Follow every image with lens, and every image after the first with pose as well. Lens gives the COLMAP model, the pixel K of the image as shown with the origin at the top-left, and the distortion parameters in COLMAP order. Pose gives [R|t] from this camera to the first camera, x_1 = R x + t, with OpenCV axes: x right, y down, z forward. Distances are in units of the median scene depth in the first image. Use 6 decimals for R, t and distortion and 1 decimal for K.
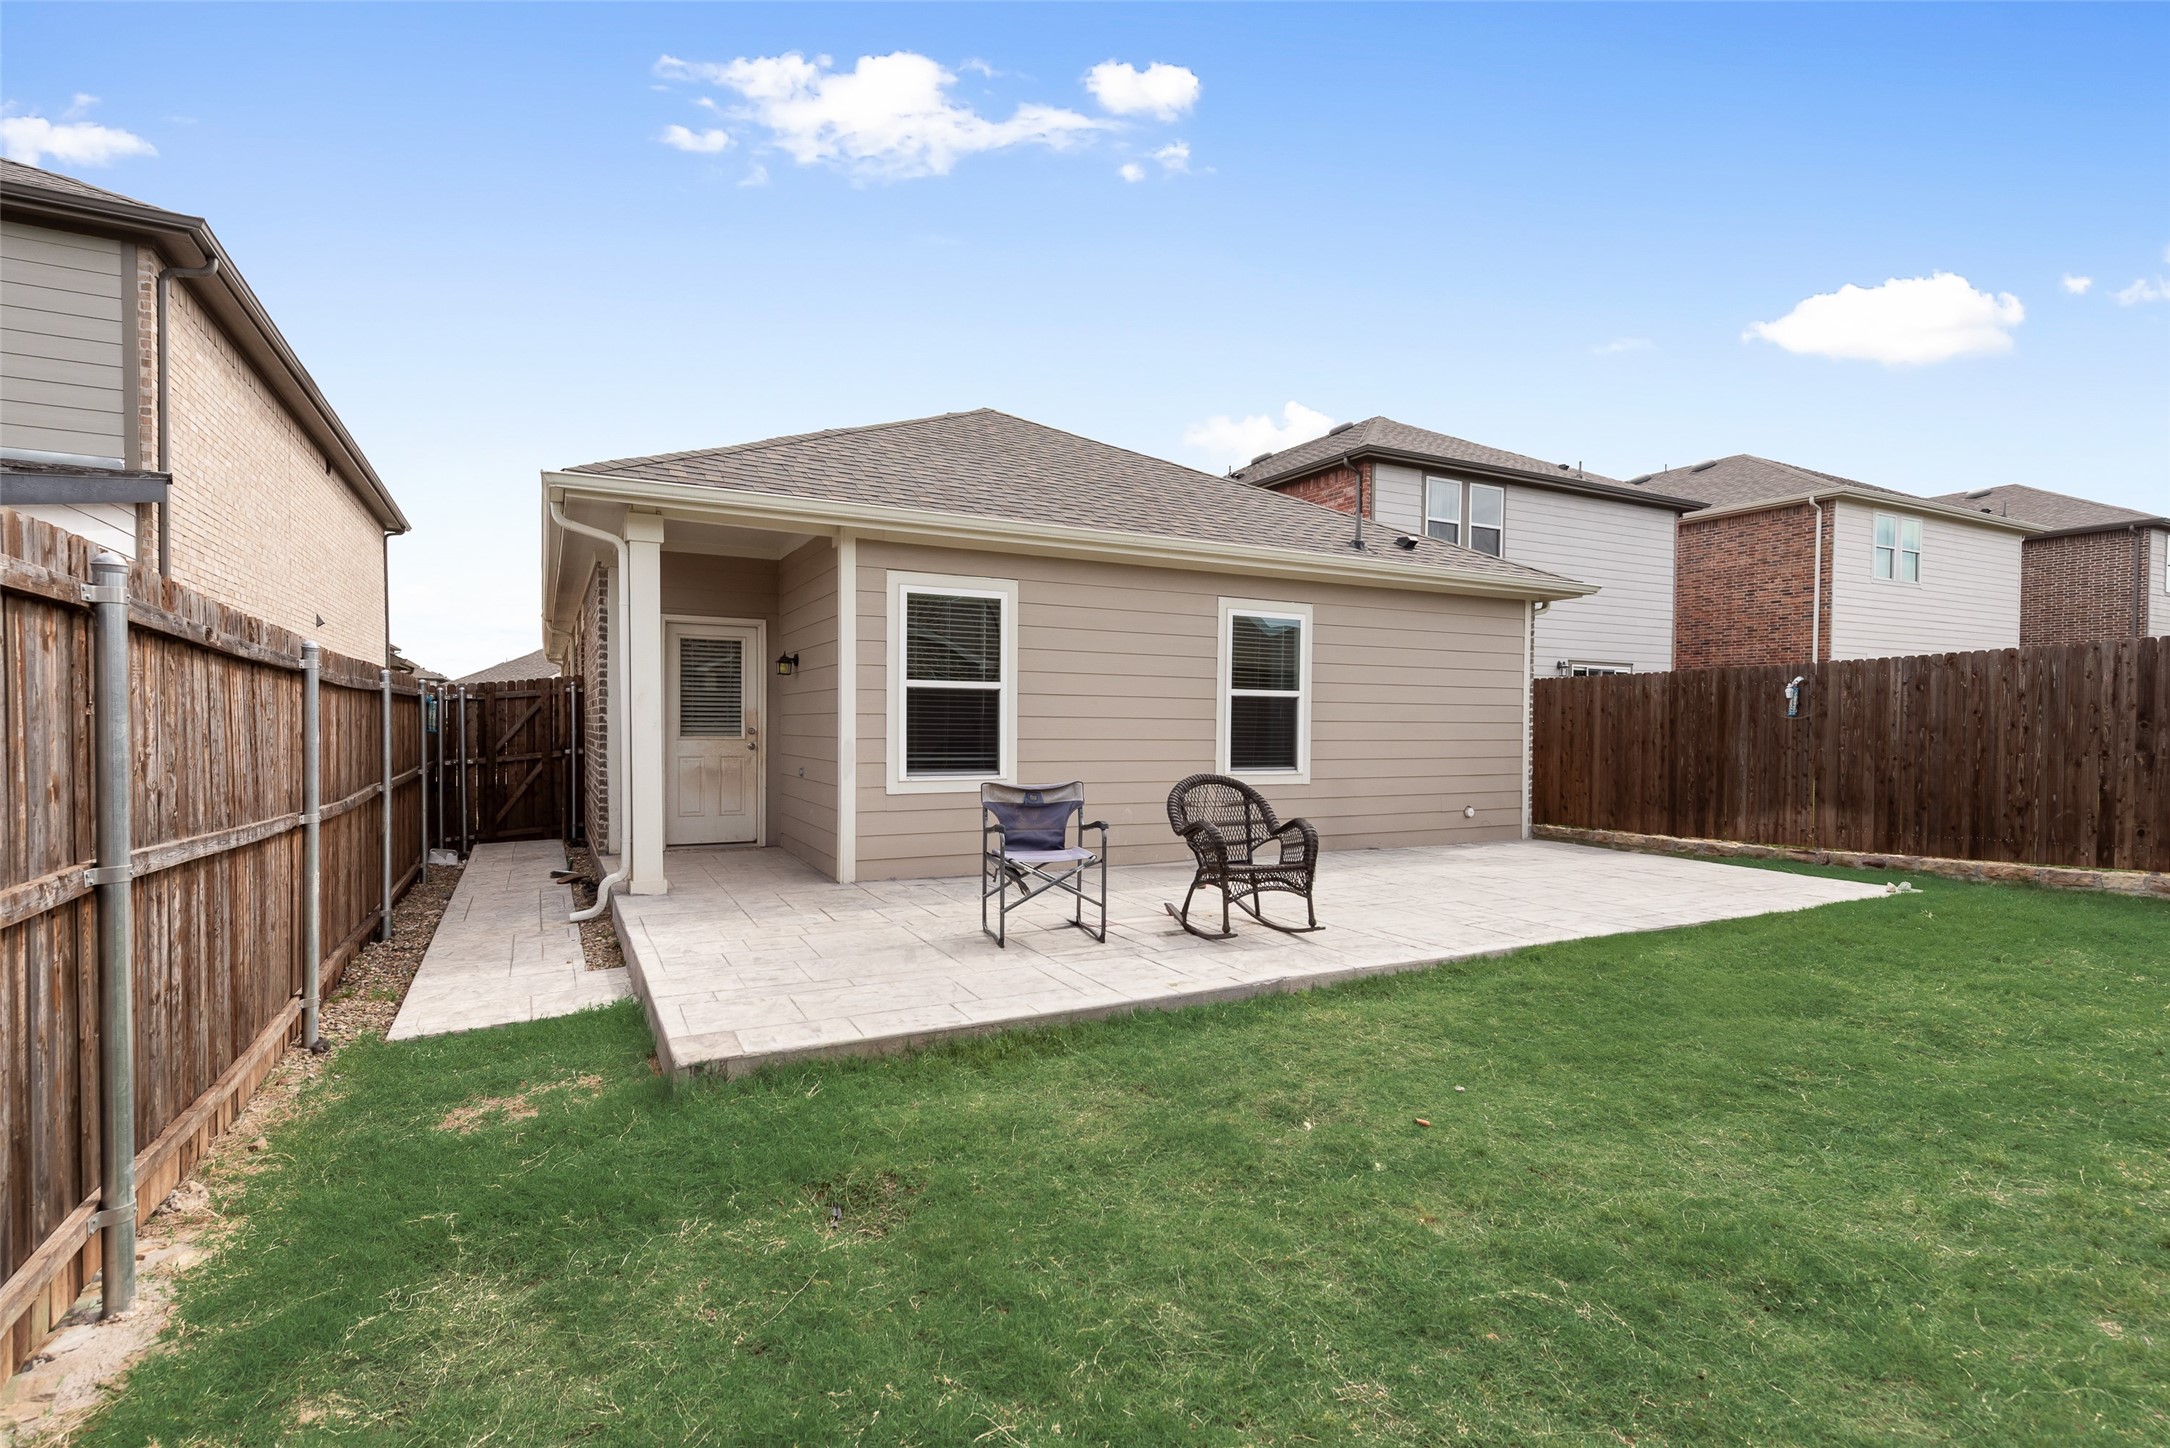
lens RADIAL K [[1008.4, 0, 1077.1], [0, 1008.4, 754.9], [0, 0, 1]] dist [0.004527, 0.000695]
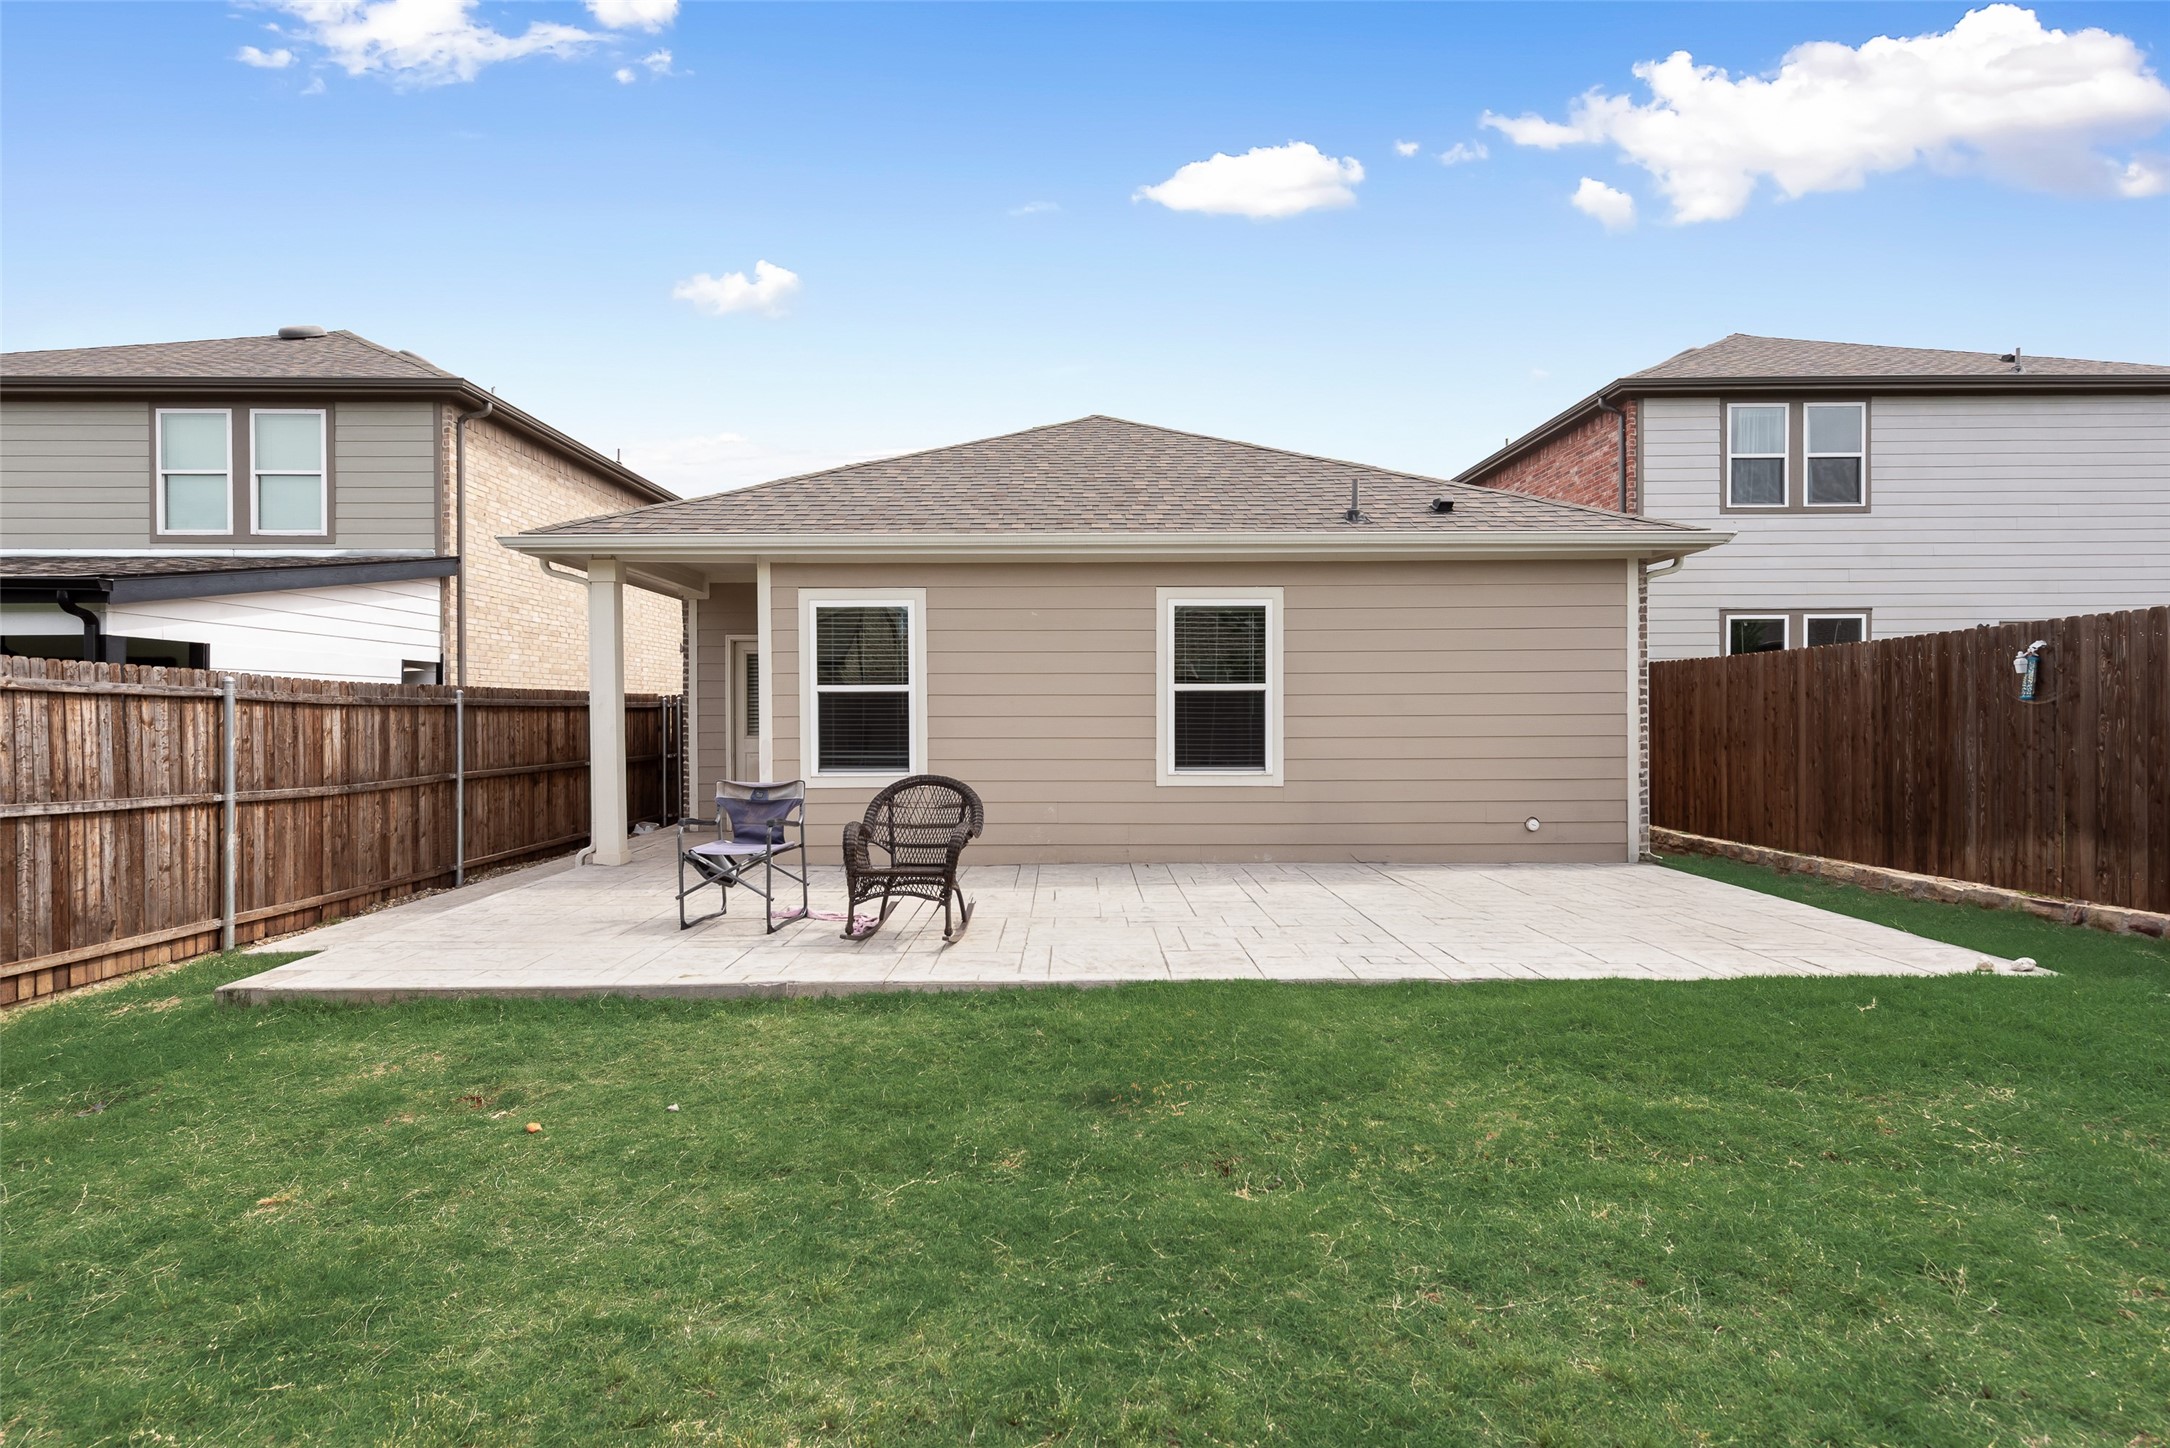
lens RADIAL K [[1008.4, 0, 1075.5], [0, 1008.4, 696.4], [0, 0, 1]] dist [0.004527, 0.000695]
pose [[0.890300, -0.021774, -0.454854, 0.584059], [-0.001428, 0.998718, -0.050605, -0.006984], [0.455373, 0.045703, 0.889127, 0.145208]]
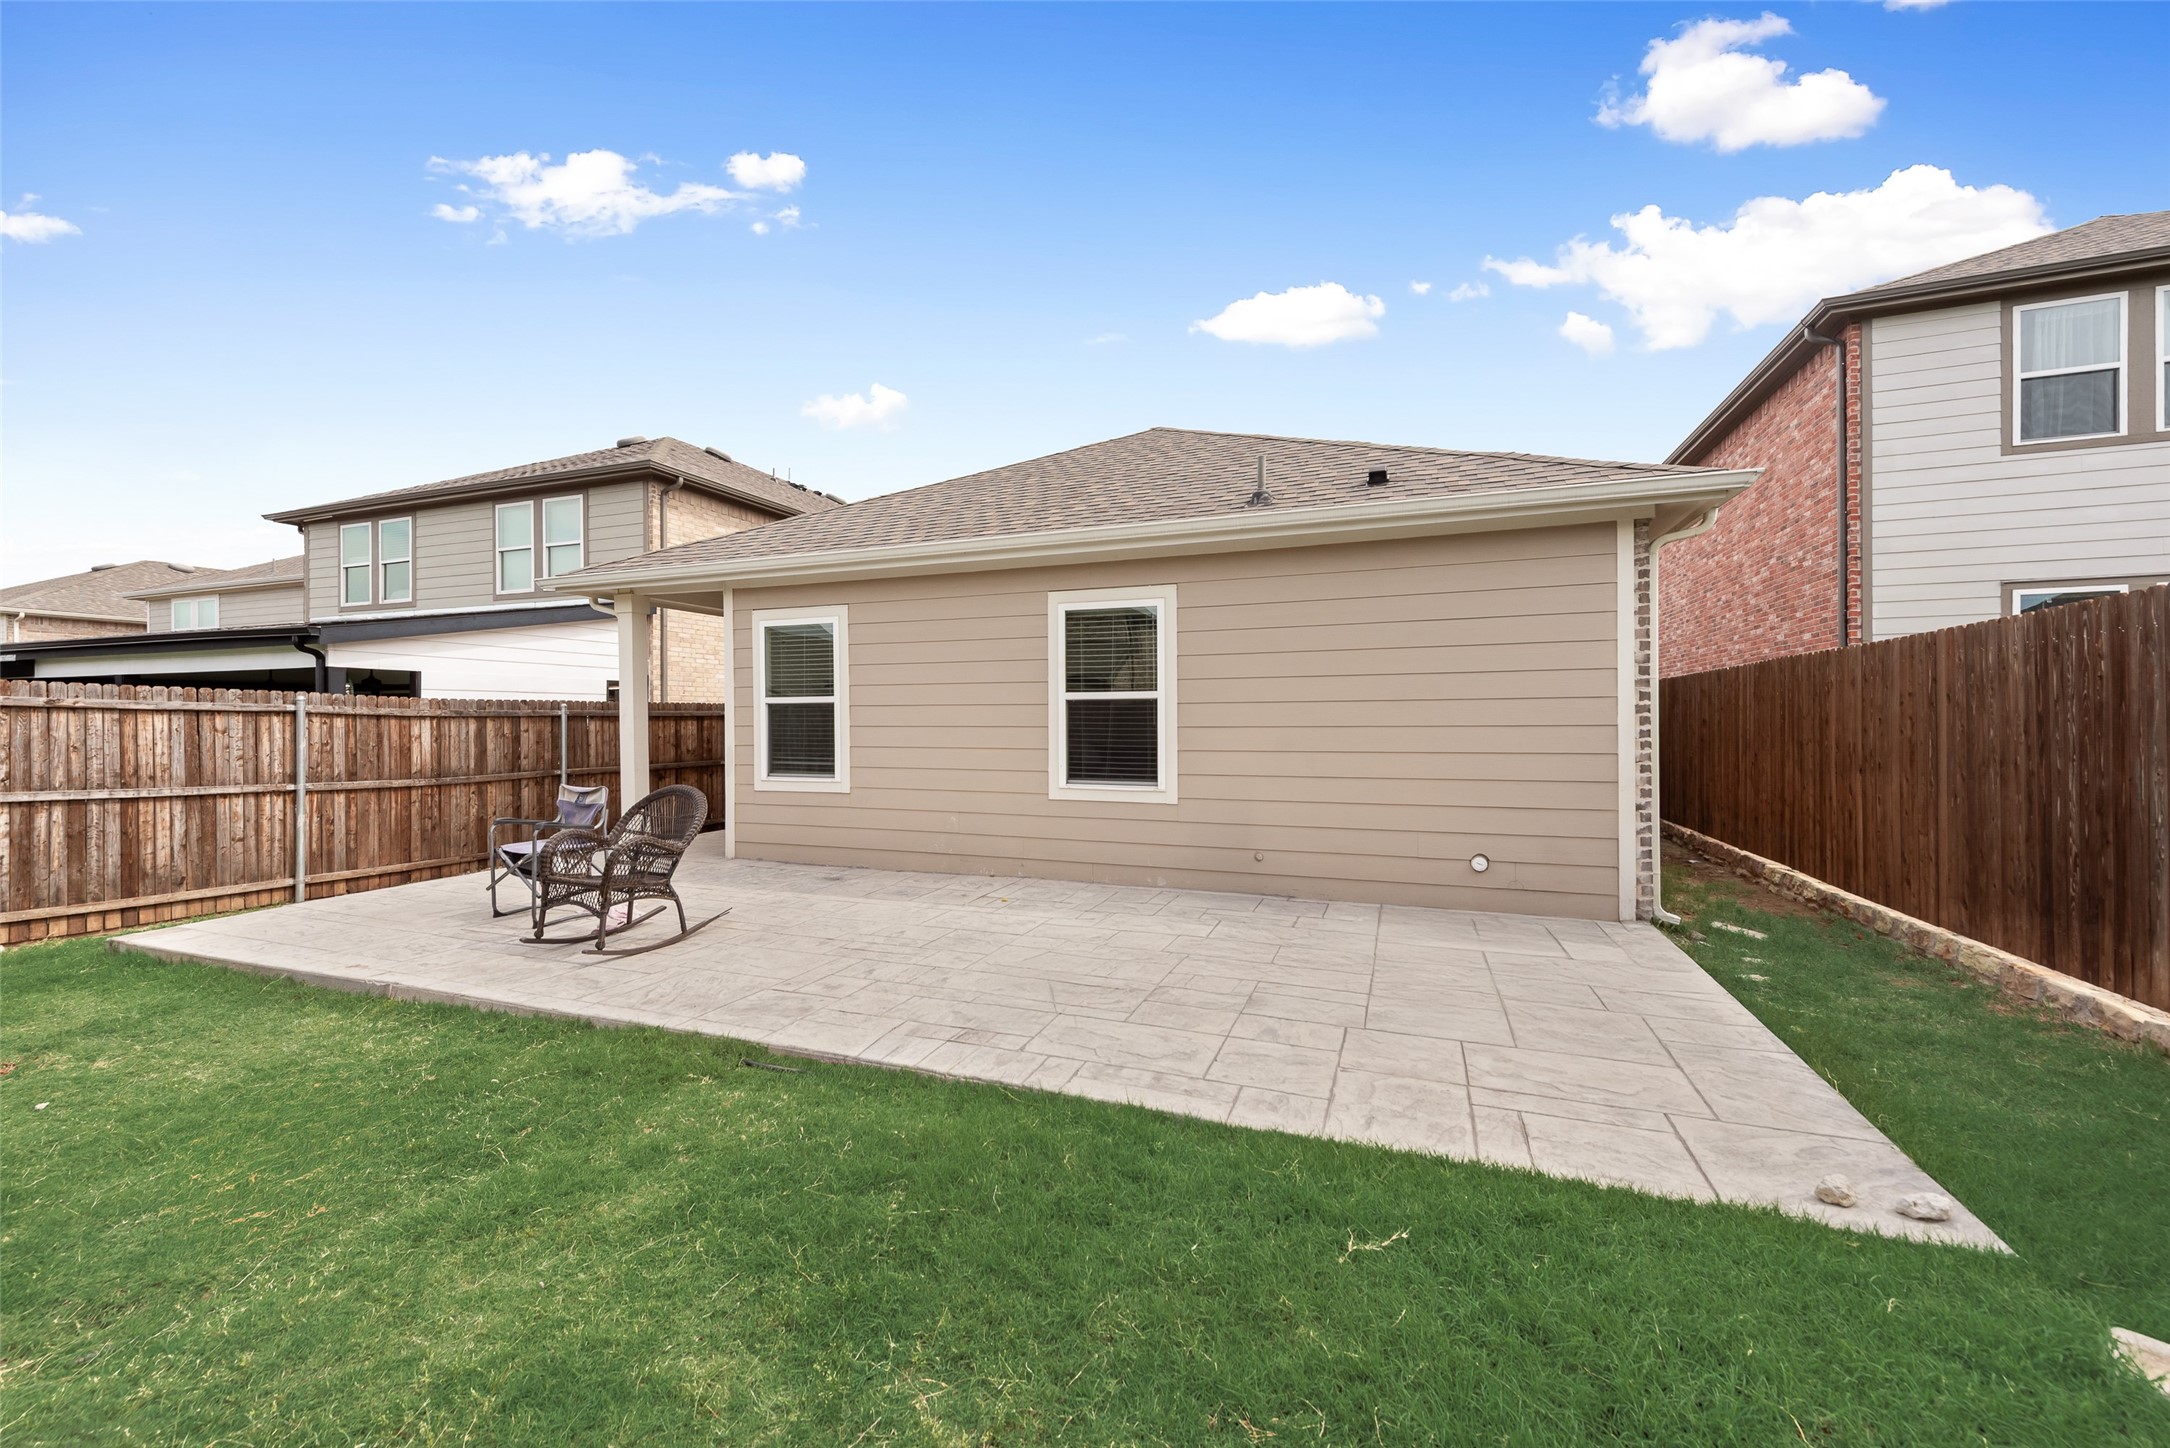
lens RADIAL K [[855.8, 0, 1077.8], [0, 855.8, 721.0], [0, 0, 1]] dist [0.013933, -0.002595]
pose [[0.661016, -0.012301, -0.750271, 0.858400], [-0.012995, 0.999528, -0.027837, -0.022462], [0.750259, 0.028151, 0.660544, 0.594350]]
